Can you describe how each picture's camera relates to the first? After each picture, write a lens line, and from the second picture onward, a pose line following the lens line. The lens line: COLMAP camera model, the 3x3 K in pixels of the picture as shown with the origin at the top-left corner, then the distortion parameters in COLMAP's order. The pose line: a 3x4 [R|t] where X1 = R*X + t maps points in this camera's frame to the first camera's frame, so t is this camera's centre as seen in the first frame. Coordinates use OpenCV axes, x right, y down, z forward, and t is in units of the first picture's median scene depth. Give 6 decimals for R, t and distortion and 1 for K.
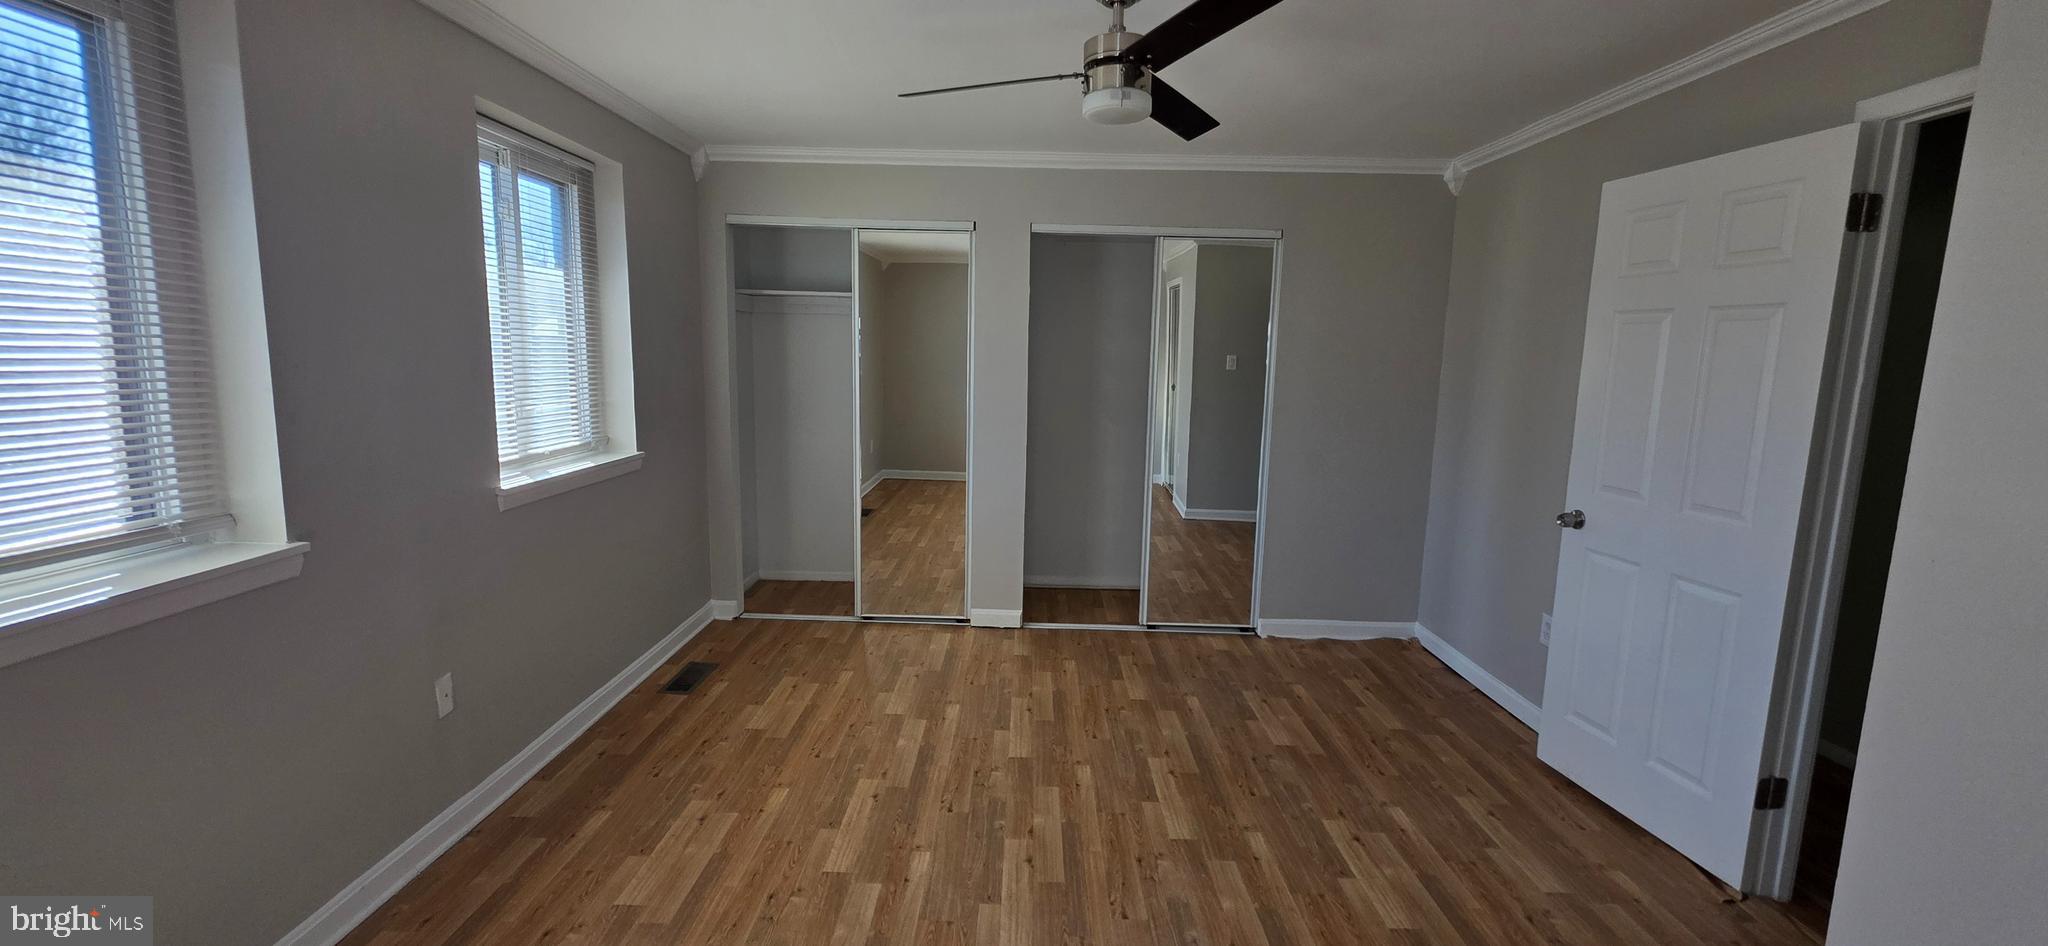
lens RADIAL K [[815.6, 0, 1023.9], [0, 815.6, 468.2], [0, 0, 1]] dist [0.004764, -0.000305]
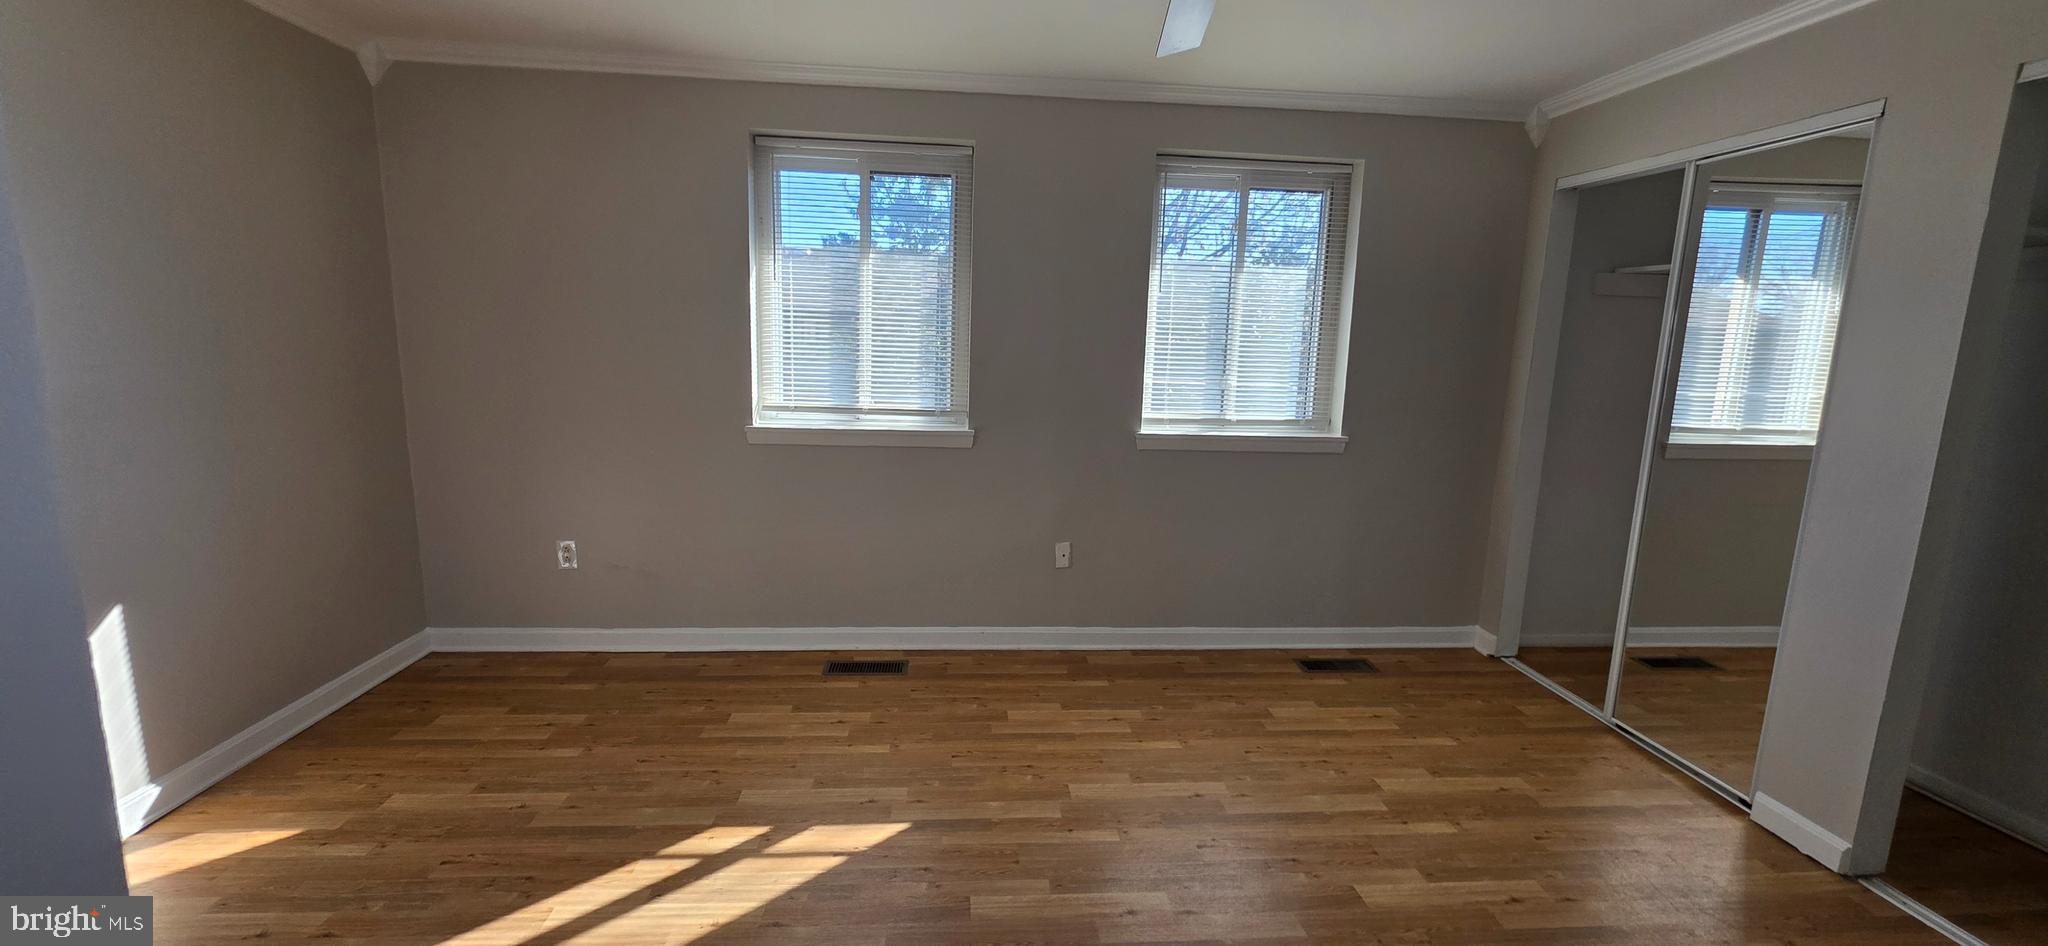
lens RADIAL K [[815.6, 0, 1023.9], [0, 815.6, 468.2], [0, 0, 1]] dist [0.004764, -0.000305]
pose [[0.093777, 0.142469, -0.985347, 0.580826], [-0.168283, 0.977736, 0.125352, -0.047082], [0.981268, 0.154062, 0.115665, 0.540383]]
